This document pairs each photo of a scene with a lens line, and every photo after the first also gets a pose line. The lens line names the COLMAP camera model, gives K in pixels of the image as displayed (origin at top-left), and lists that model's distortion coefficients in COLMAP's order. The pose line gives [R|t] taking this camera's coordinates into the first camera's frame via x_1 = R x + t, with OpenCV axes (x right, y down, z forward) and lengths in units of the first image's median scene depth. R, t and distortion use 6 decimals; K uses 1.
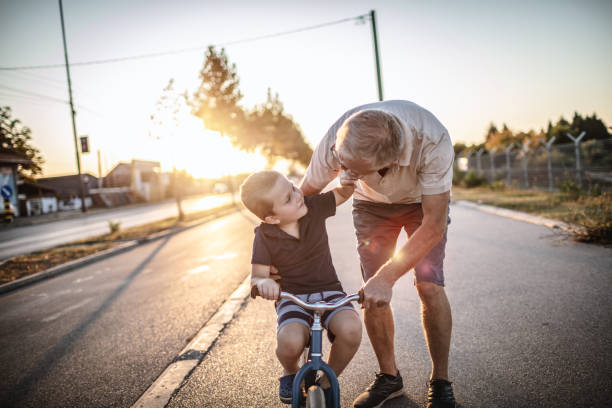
lens RADIAL K [[603.1, 0, 303.6], [0, 603.1, 202.9], [0, 0, 1]] dist [-0.049179, 0.000000]
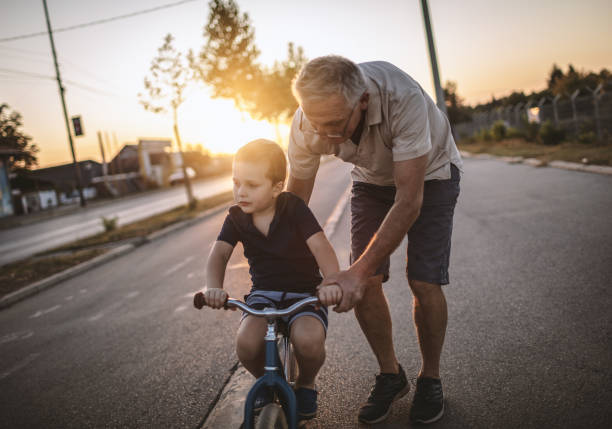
lens RADIAL K [[691.0, 0, 290.6], [0, 691.0, 192.2], [0, 0, 1]] dist [-0.067383, 0.000000]
pose [[0.994947, -0.069887, -0.072079, -0.001892], [0.071467, 0.997251, 0.019579, -0.001383], [0.070512, -0.024631, 0.997207, 0.037397]]
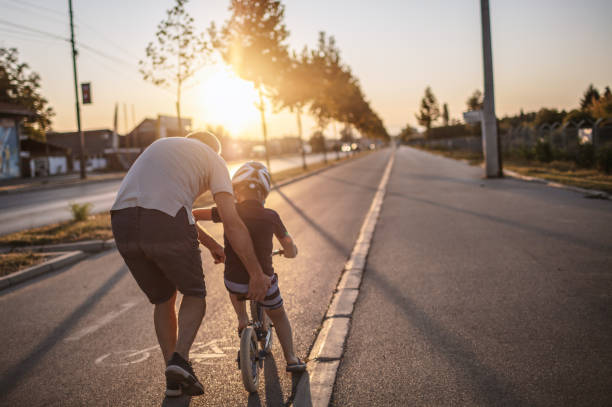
lens RADIAL K [[678.9, 0, 258.8], [0, 678.9, 182.5], [0, 0, 1]] dist [-0.054943, 0.000000]
pose [[0.988867, 0.045365, -0.141720, -0.005432], [-0.042604, 0.998840, 0.022457, -0.006705], [0.142575, -0.016169, 0.989652, 0.105524]]
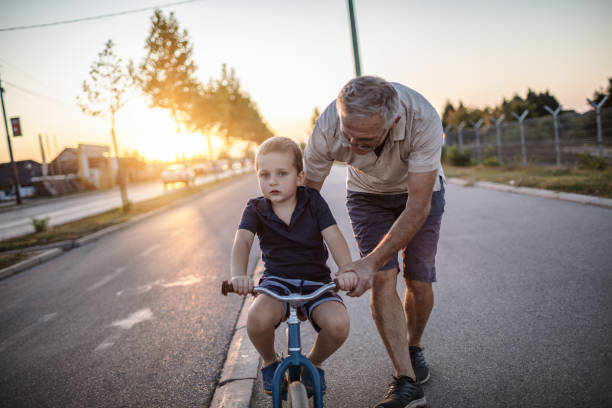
lens RADIAL K [[603.1, 0, 305.6], [0, 603.1, 204.6], [0, 0, 1]] dist [-0.049179, 0.000000]
pose [[0.996830, -0.027920, 0.074503, -0.008200], [0.025416, 0.999087, 0.034341, -0.001909], [-0.075394, -0.032339, 0.996629, 0.068282]]
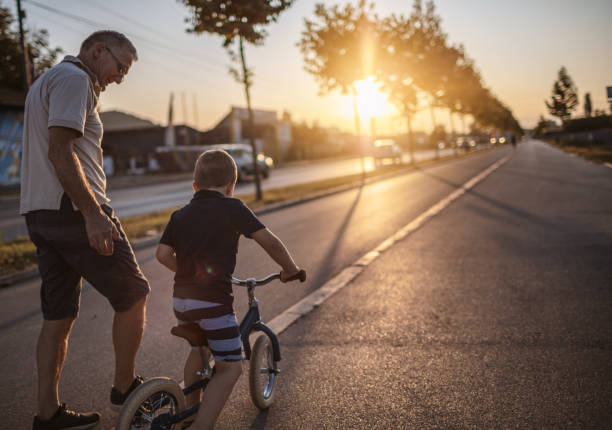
lens RADIAL K [[680.4, 0, 266.0], [0, 680.4, 193.2], [0, 0, 1]] dist [-0.052387, 0.000000]
pose [[0.948469, 0.052117, -0.312554, 0.031285], [-0.037960, 0.997966, 0.051214, -0.017643], [0.314587, -0.036710, 0.948518, 0.343177]]
